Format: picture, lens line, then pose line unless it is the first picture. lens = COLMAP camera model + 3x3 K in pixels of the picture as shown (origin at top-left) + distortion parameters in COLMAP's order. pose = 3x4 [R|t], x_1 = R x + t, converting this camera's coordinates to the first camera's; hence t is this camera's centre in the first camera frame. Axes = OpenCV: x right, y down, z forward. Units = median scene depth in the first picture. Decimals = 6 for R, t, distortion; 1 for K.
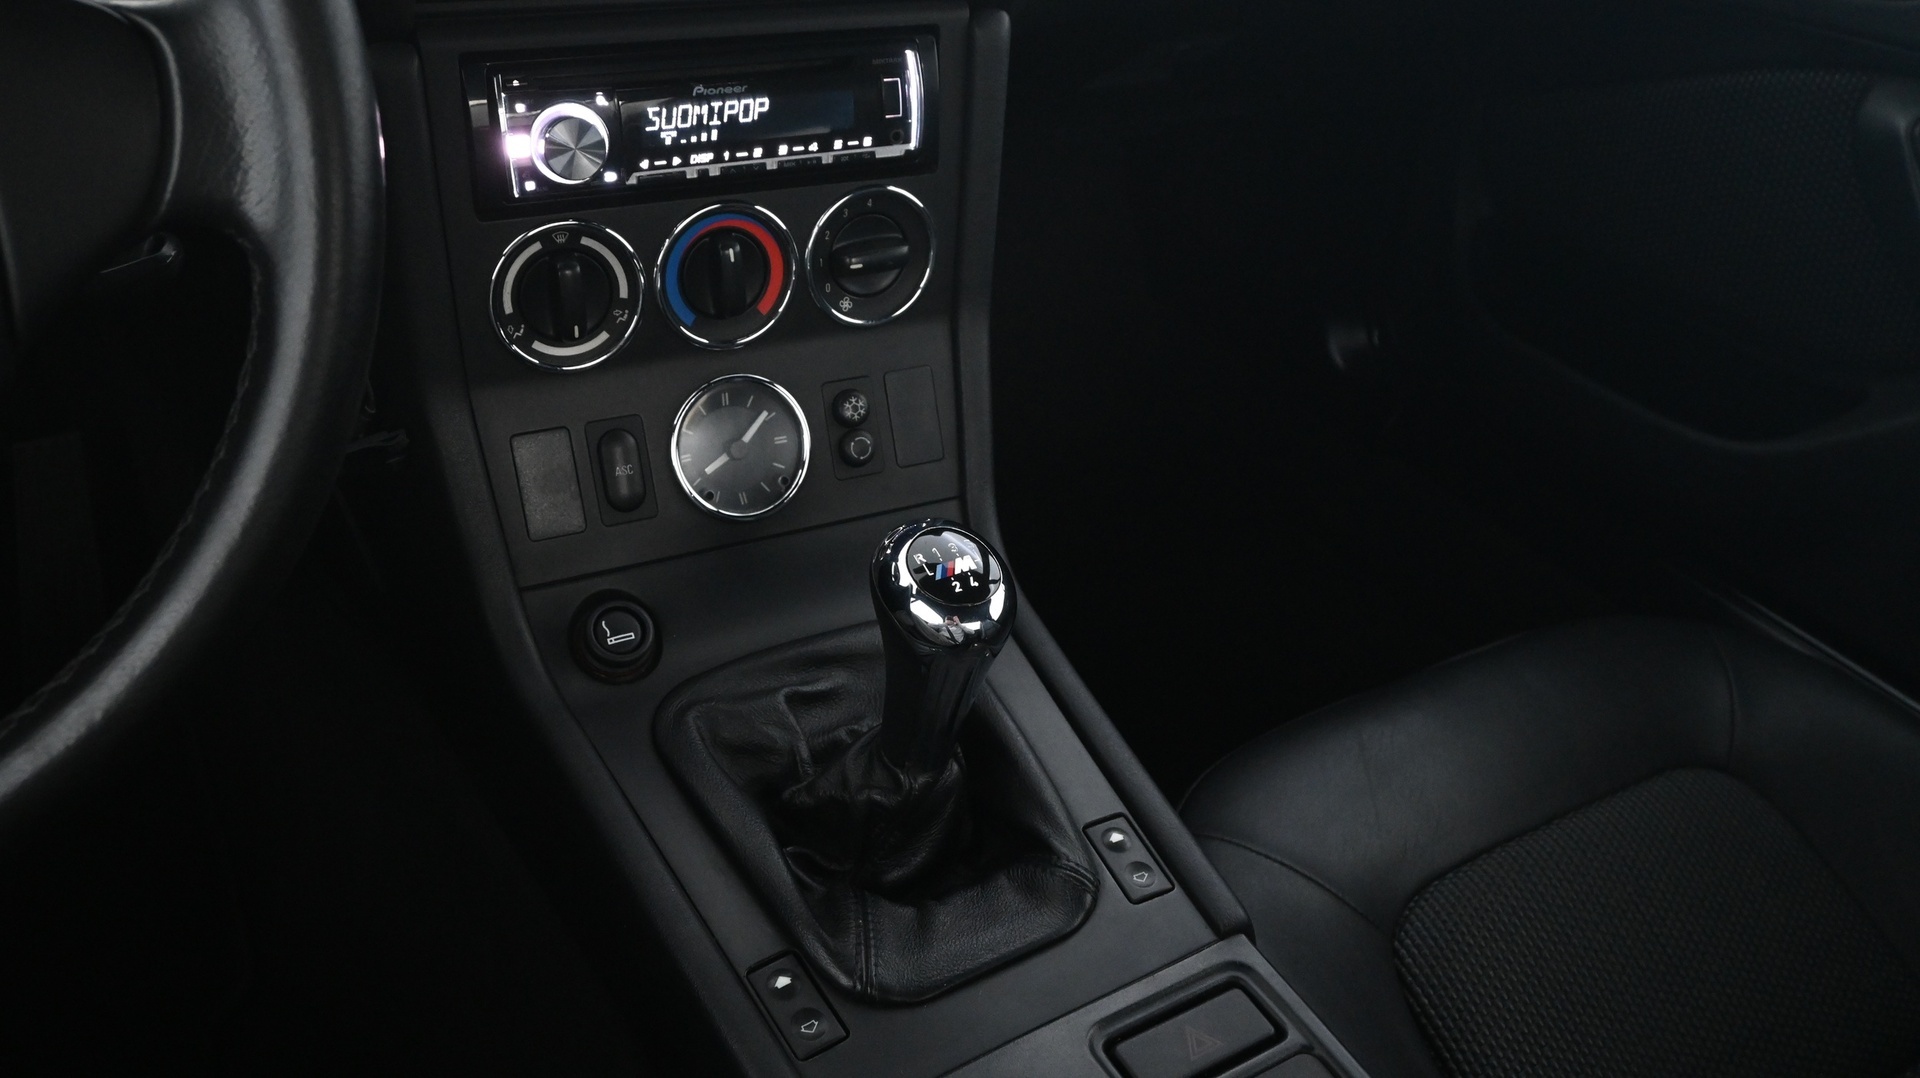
lens RADIAL K [[1511.7, 0, 963.6], [0, 1511.7, 538.1], [0, 0, 1]] dist [-0.010015, -0.002428]
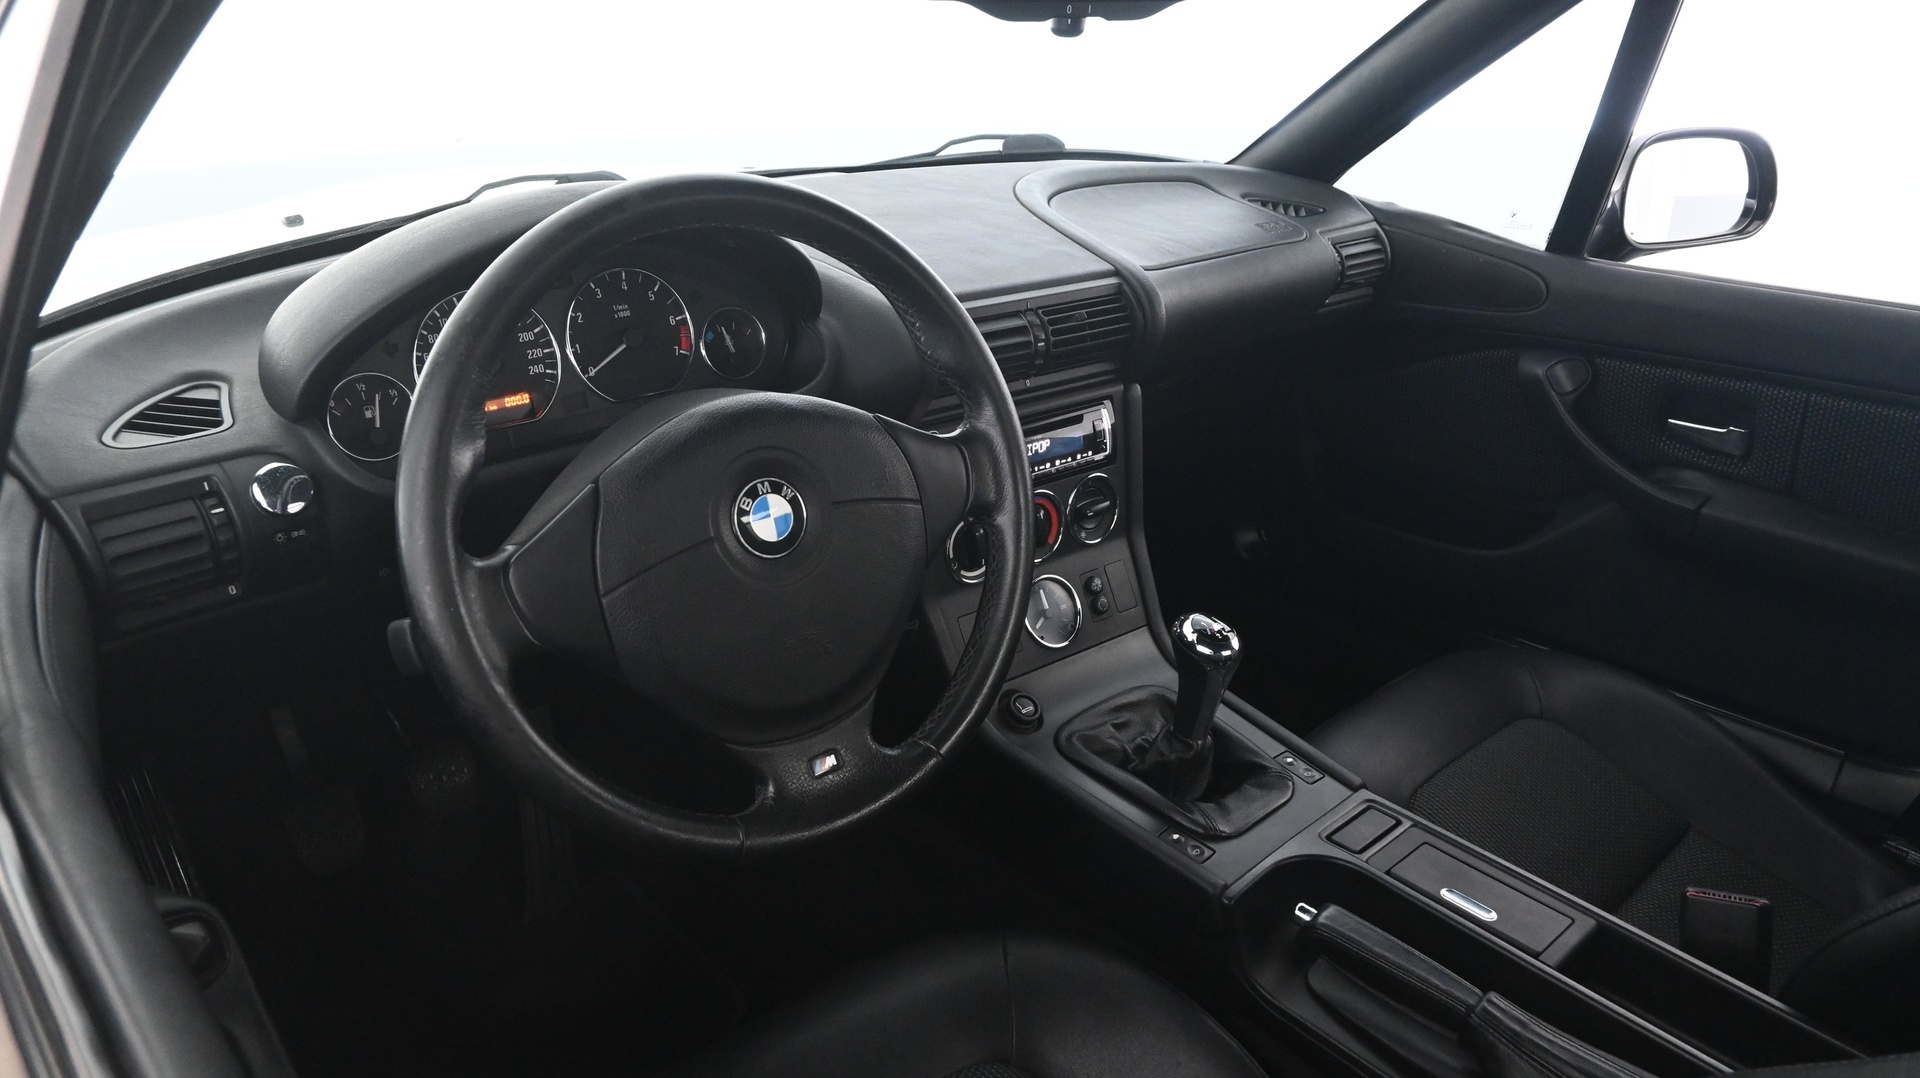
lens RADIAL K [[1275.6, 0, 969.4], [0, 1275.6, 550.4], [0, 0, 1]] dist [0.006545, -0.000379]
pose [[0.976550, -0.160297, 0.143720, -0.506103], [0.184917, 0.966384, -0.178625, 0.148569], [-0.110255, 0.201013, 0.973364, -0.660865]]
